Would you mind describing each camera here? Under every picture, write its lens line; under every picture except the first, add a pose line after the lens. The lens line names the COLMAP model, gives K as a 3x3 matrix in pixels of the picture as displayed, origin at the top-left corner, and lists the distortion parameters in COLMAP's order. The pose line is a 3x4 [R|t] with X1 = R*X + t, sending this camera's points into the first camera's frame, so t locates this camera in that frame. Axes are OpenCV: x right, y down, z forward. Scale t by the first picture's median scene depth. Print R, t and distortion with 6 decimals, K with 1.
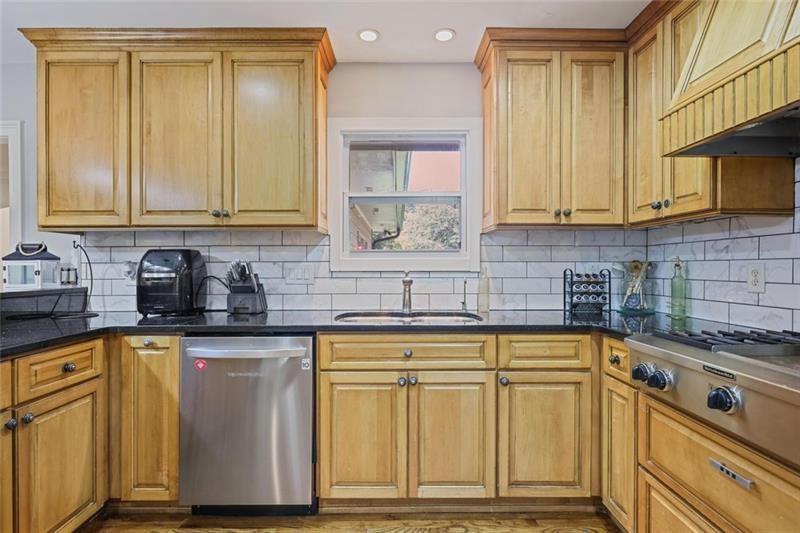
lens RADIAL K [[400.3, 0, 404.6], [0, 400.3, 268.1], [0, 0, 1]] dist [0.001139, -0.000618]
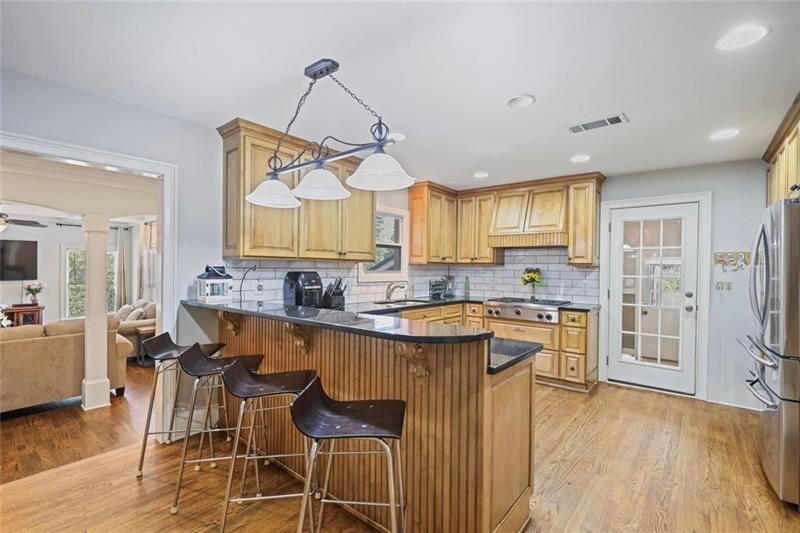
lens RADIAL K [[361.7, 0, 400.8], [0, 361.7, 270.5], [0, 0, 1]] dist [0.003920, -0.000709]
pose [[0.645057, 0.005640, 0.764114, -1.551408], [-0.011396, 0.999933, 0.002239, -0.060969], [-0.764050, -0.010152, 0.645078, -0.285275]]
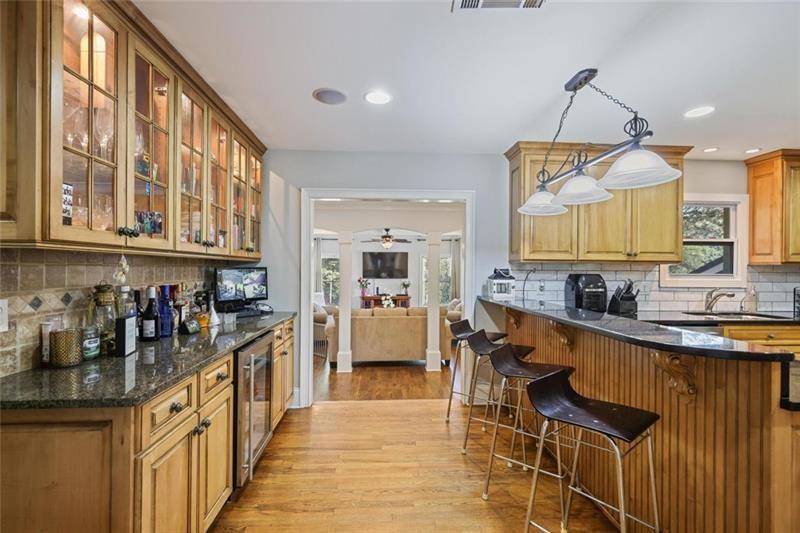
lens RADIAL K [[361.7, 0, 403.3], [0, 361.7, 268.4], [0, 0, 1]] dist [0.003920, -0.000709]
pose [[0.998372, 0.012142, 0.055737, -1.498208], [-0.012108, 0.999926, -0.000945, -0.061110], [-0.055744, 0.000268, 0.998445, -0.472162]]
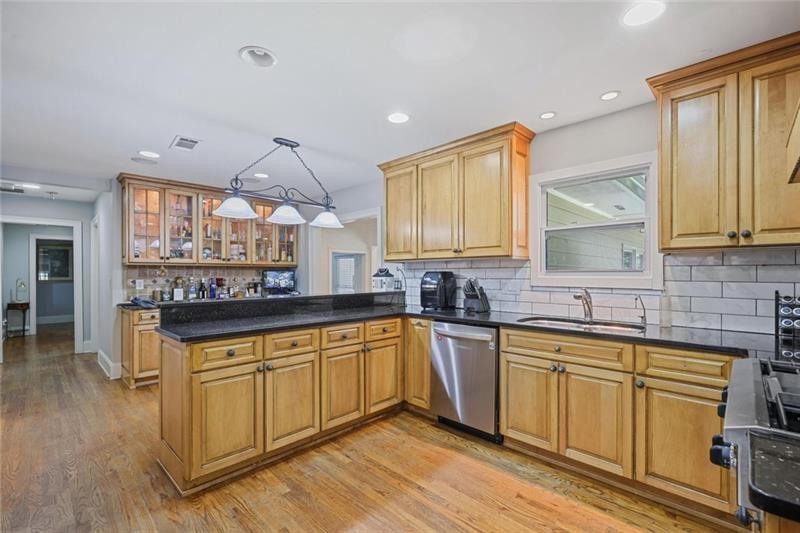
lens RADIAL K [[361.7, 0, 400.6], [0, 361.7, 270.4], [0, 0, 1]] dist [0.003920, -0.000709]
pose [[0.707028, -0.003525, -0.707177, 0.435647], [-0.001195, 0.999980, -0.006180, -0.042470], [0.707185, 0.005215, 0.707010, -0.231525]]
